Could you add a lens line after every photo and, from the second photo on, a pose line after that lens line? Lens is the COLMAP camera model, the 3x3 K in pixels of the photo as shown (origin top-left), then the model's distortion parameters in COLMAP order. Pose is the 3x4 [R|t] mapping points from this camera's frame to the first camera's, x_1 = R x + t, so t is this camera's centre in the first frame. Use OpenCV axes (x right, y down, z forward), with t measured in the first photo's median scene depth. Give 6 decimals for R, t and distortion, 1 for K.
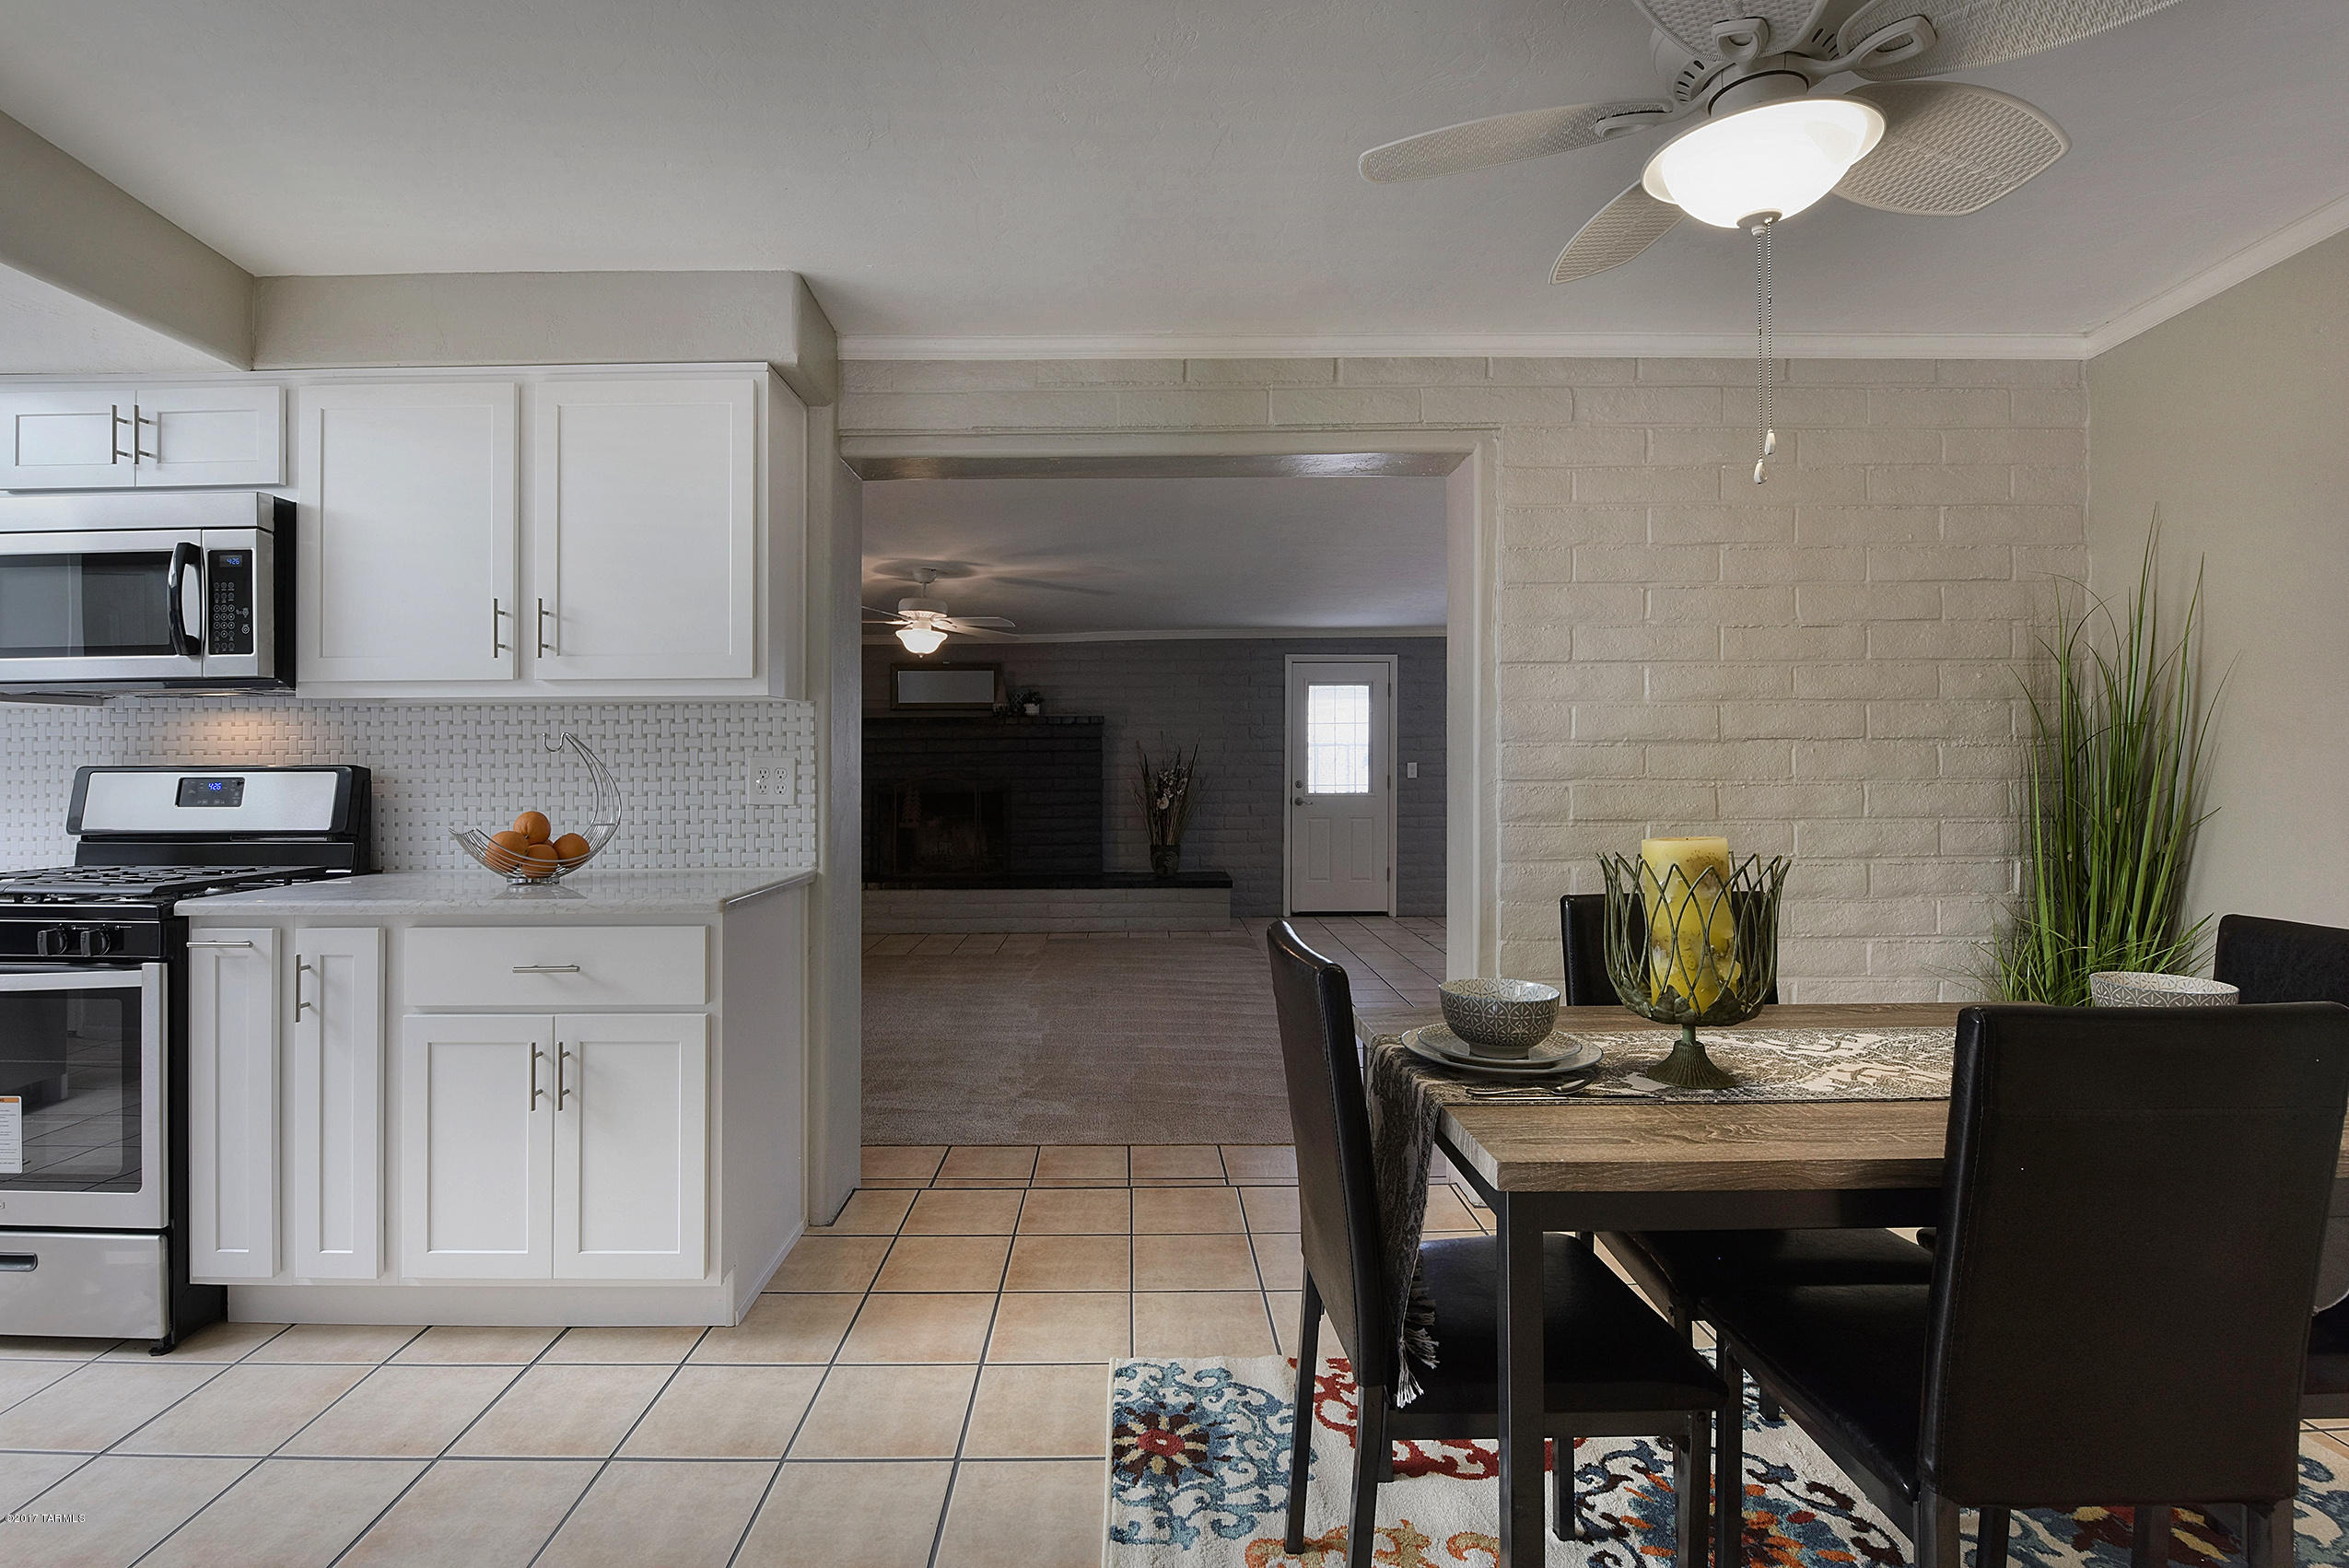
lens RADIAL K [[1049.6, 0, 1193.0], [0, 1049.6, 750.3], [0, 0, 1]] dist [0.000042, -0.007572]
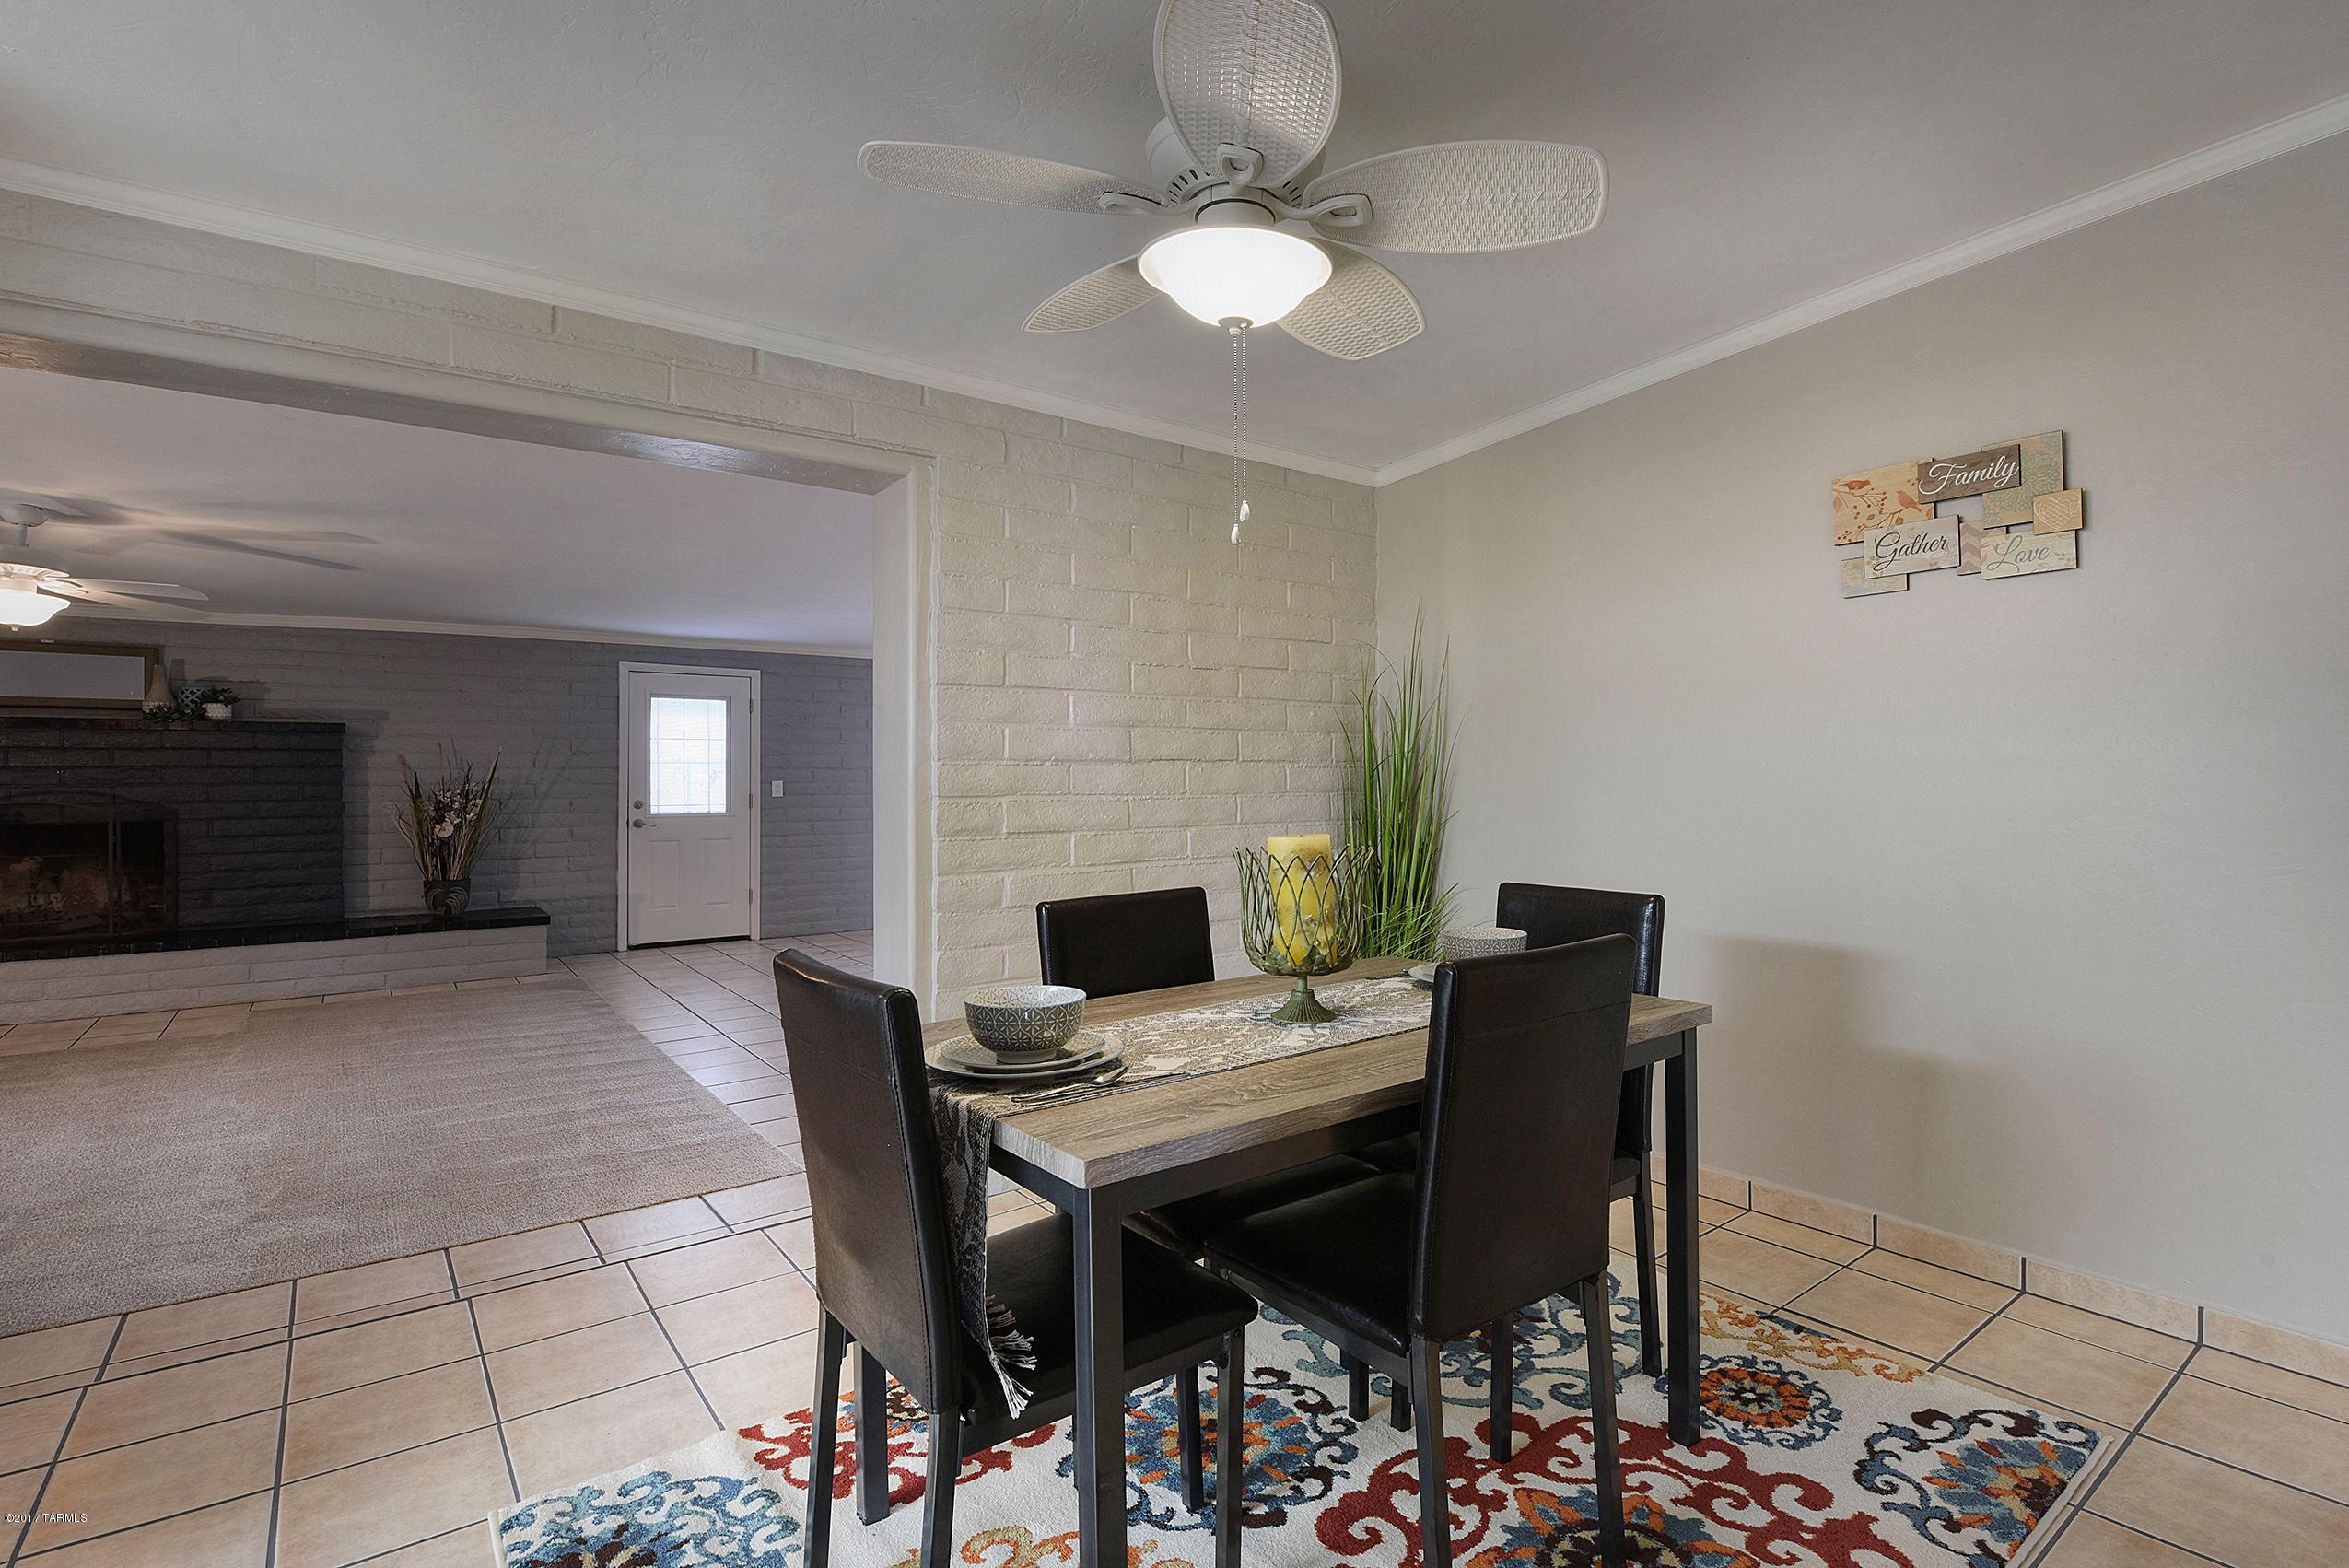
lens RADIAL K [[999.7, 0, 1182.0], [0, 999.7, 772.3], [0, 0, 1]] dist [0.002435, -0.008394]
pose [[0.809638, 0.005399, 0.586905, -0.102837], [-0.006829, 0.999977, 0.000221, 0.002792], [-0.586890, -0.004187, 0.809656, 0.067402]]
